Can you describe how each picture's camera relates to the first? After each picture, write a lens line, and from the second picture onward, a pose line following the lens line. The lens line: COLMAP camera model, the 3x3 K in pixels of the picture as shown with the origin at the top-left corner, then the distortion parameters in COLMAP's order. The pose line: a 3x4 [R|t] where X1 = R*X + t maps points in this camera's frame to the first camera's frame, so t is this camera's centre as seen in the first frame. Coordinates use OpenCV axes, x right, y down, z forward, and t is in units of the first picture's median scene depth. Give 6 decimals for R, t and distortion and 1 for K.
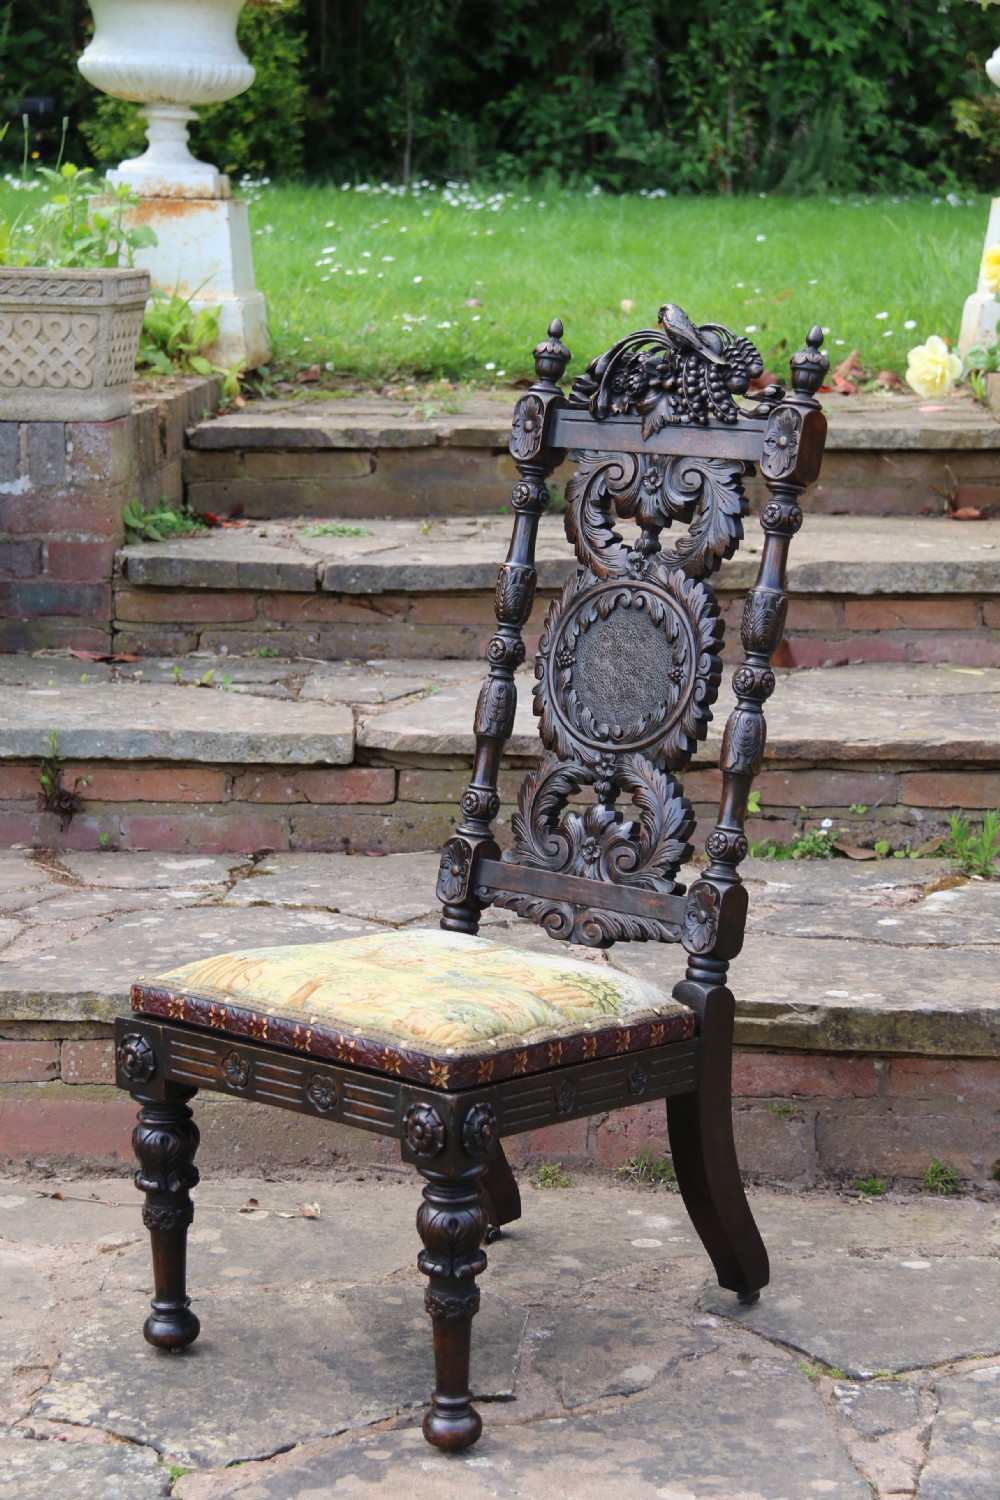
lens RADIAL K [[2999.8, 0, 502.1], [0, 2999.8, 768.9], [0, 0, 1]] dist [0.403110, 0.000000]
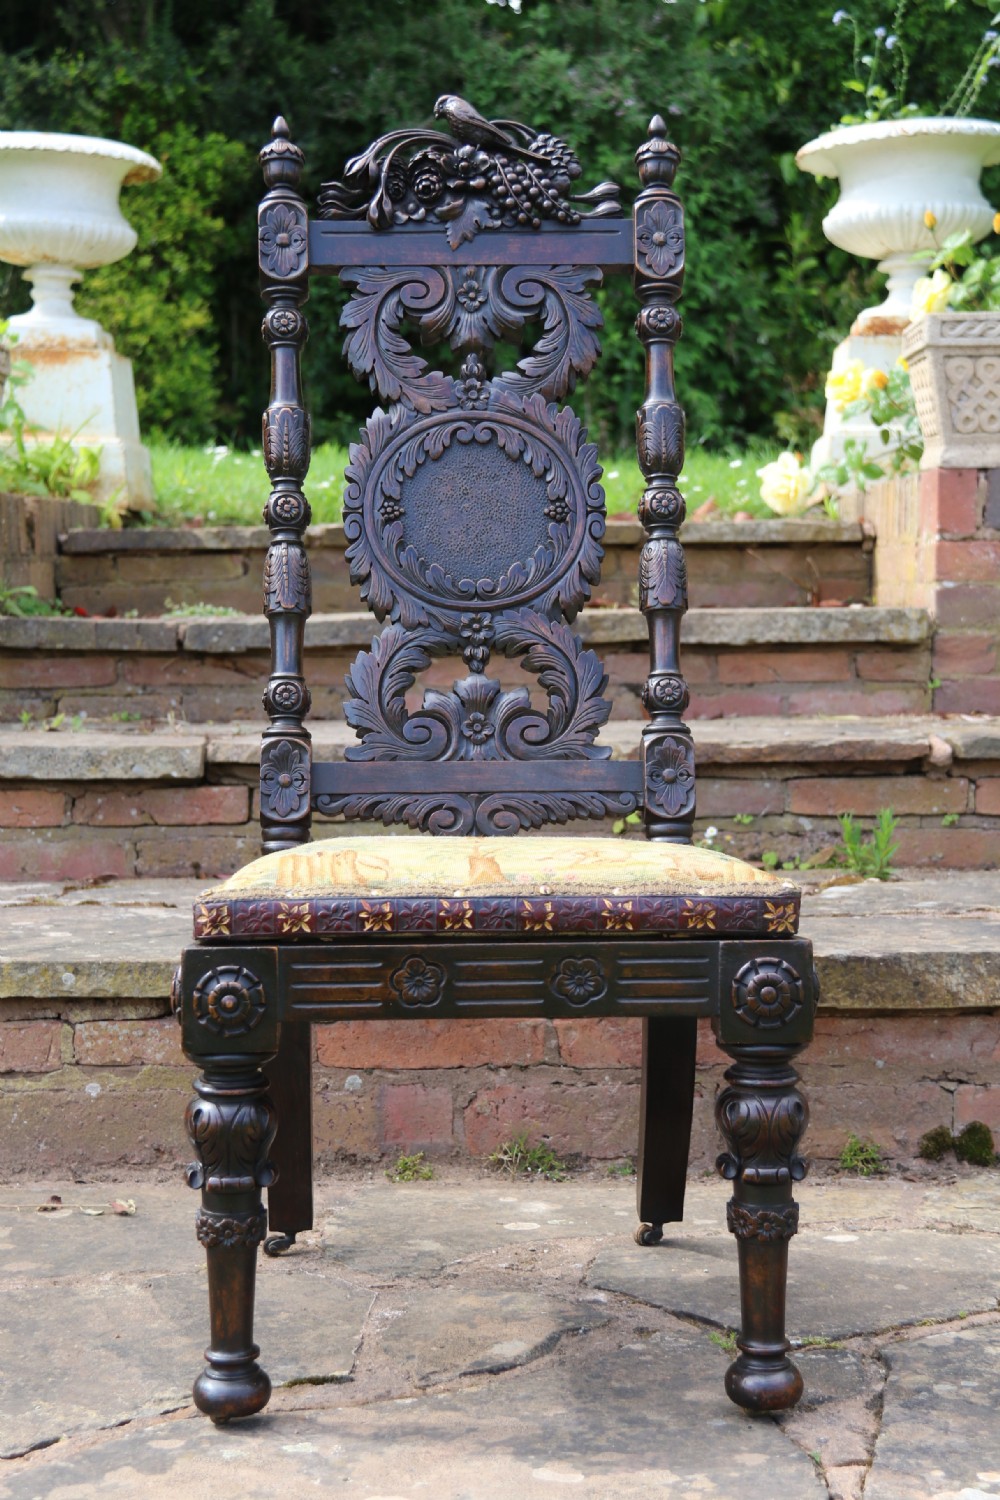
lens RADIAL K [[2495.4, 0, 497.2], [0, 2495.4, 784.7], [0, 0, 1]] dist [0.268621, 0.000000]
pose [[0.999243, -0.015131, 0.035828, 0.013736], [0.018899, 0.994048, -0.107289, 0.085006], [-0.033992, 0.107884, 0.993582, 0.228091]]
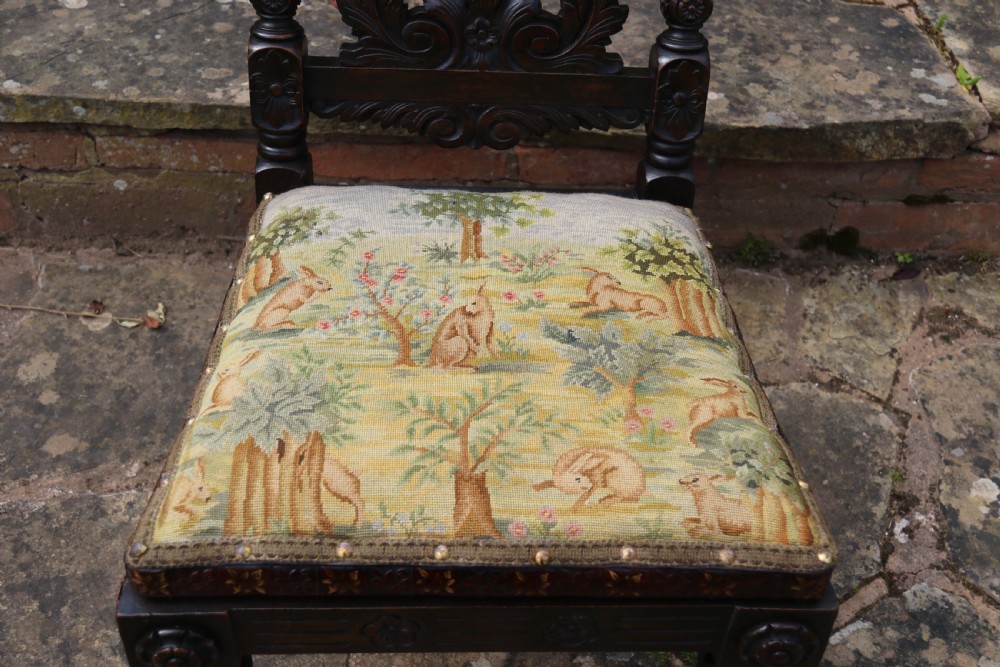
lens RADIAL K [[1248.8, 0, 504.8], [0, 1248.8, 329.8], [0, 0, 1]] dist [0.089797, 0.000000]
pose [[0.996619, -0.018627, 0.080017, 0.016203], [-0.027545, 0.841830, 0.539039, -0.065116], [-0.077402, -0.539421, 0.838471, 0.504583]]
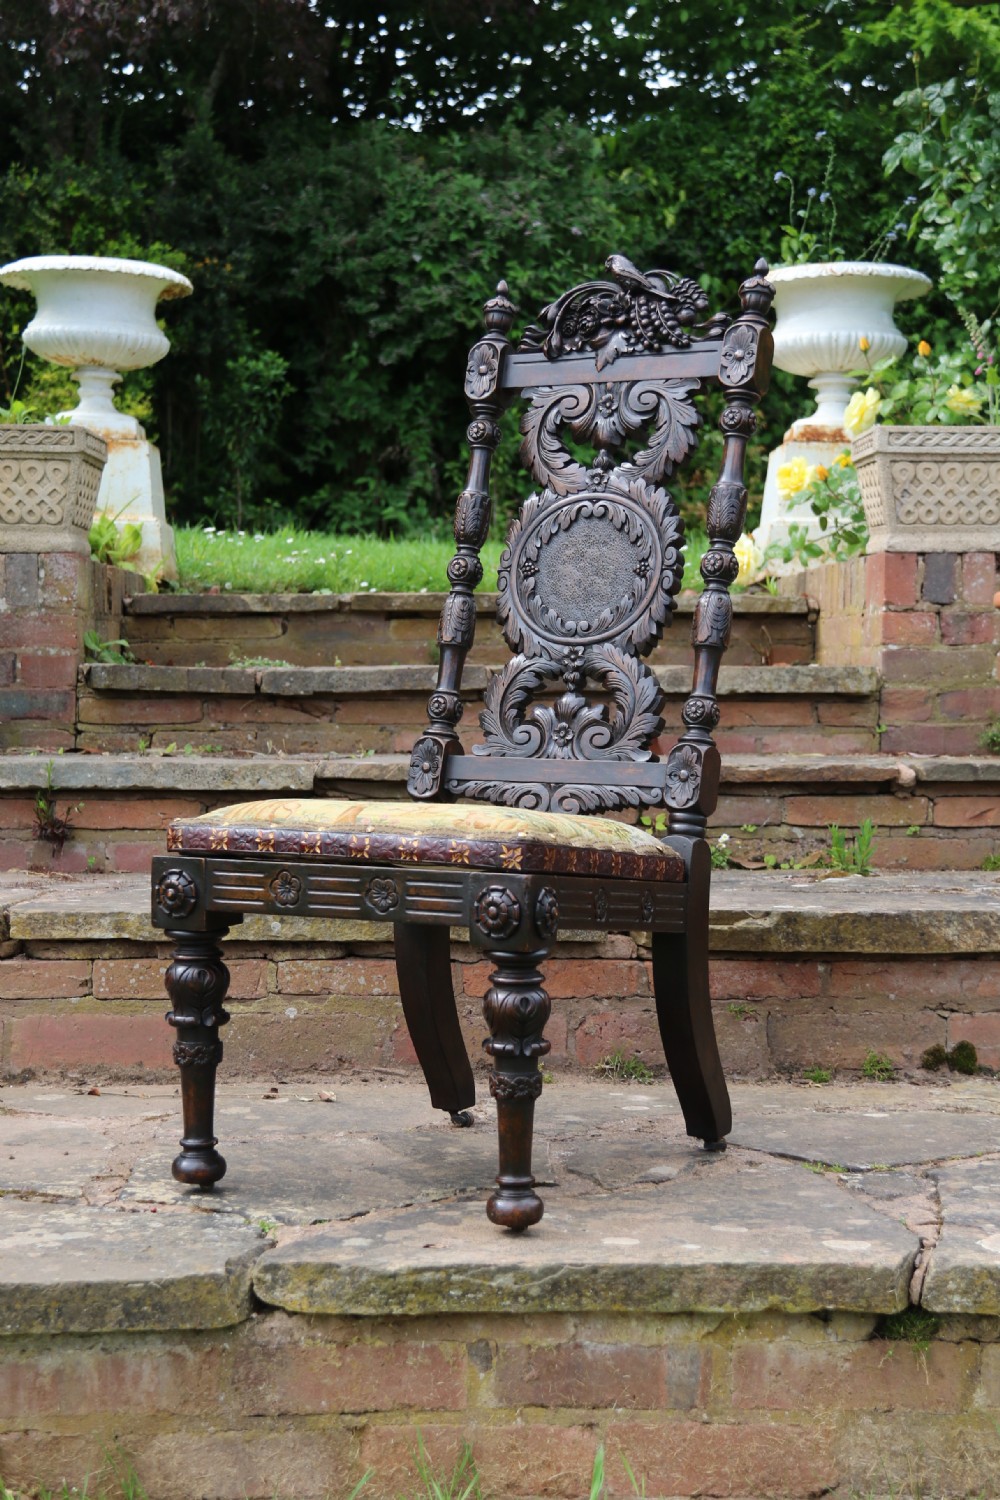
lens RADIAL K [[2432.9, 0, 490.2], [0, 2432.9, 797.5], [0, 0, 1]] dist [0.234473, 0.000000]
pose [[0.995703, -0.004082, 0.092517, -0.068709], [0.016467, 0.990911, -0.133509, 0.126026], [-0.091131, 0.134459, 0.986720, 0.077920]]
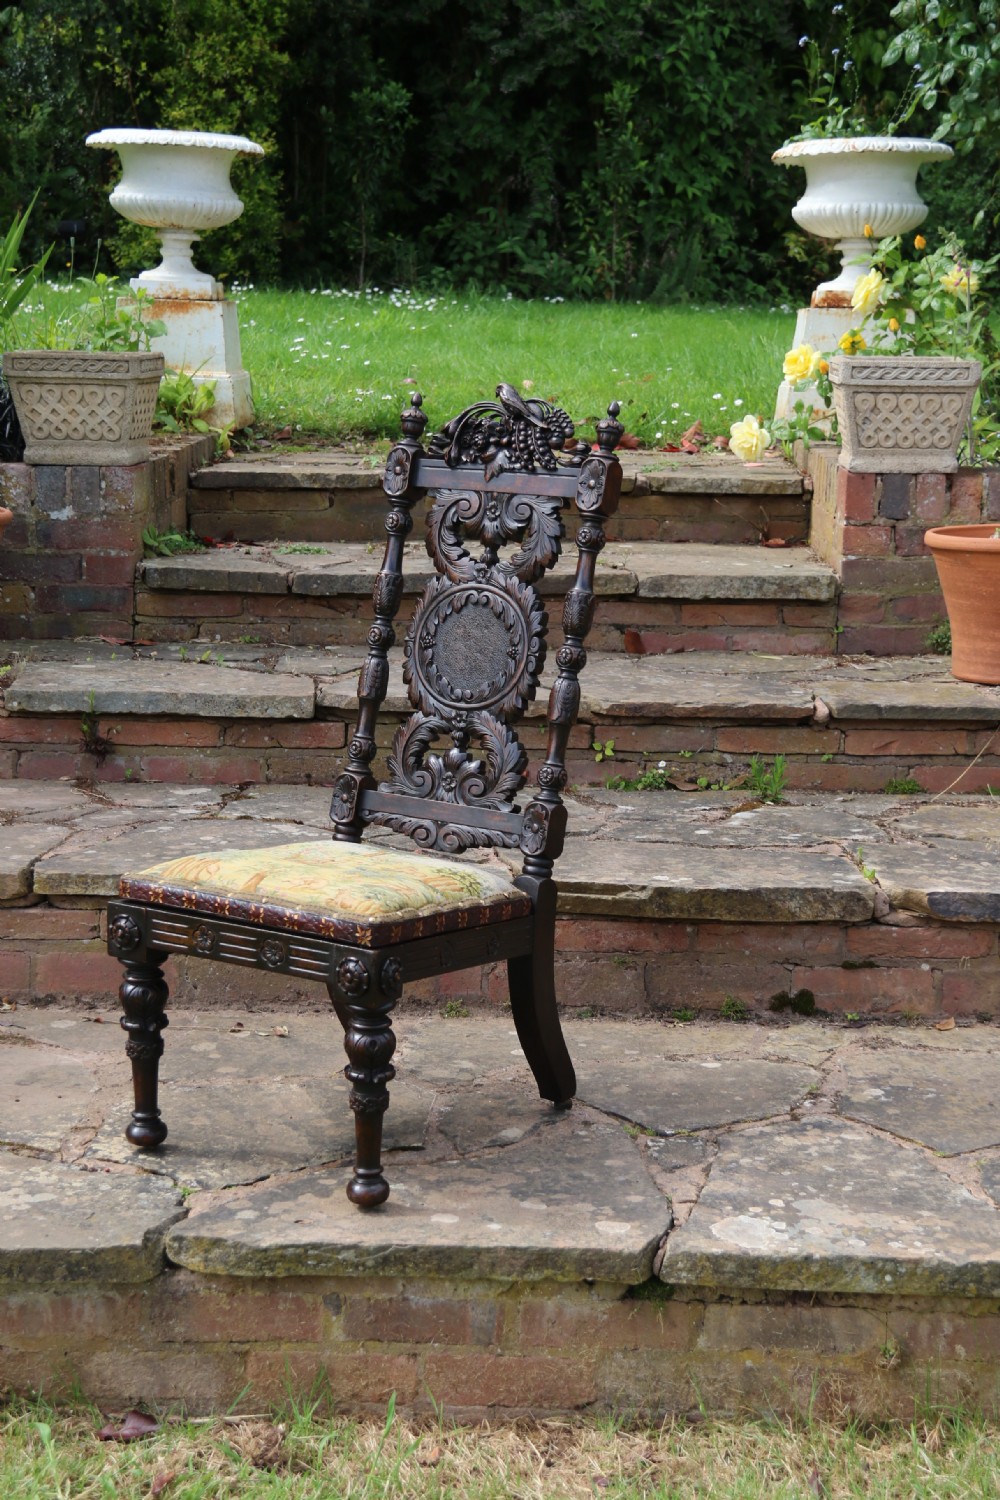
lens RADIAL K [[2432.9, 0, 504.7], [0, 2432.9, 764.9], [0, 0, 1]] dist [0.234473, 0.000000]
pose [[0.999617, 0.005833, 0.027051, 0.006647], [-0.005876, 0.999982, 0.001524, 0.017053], [-0.027042, -0.001682, 0.999633, -0.098330]]
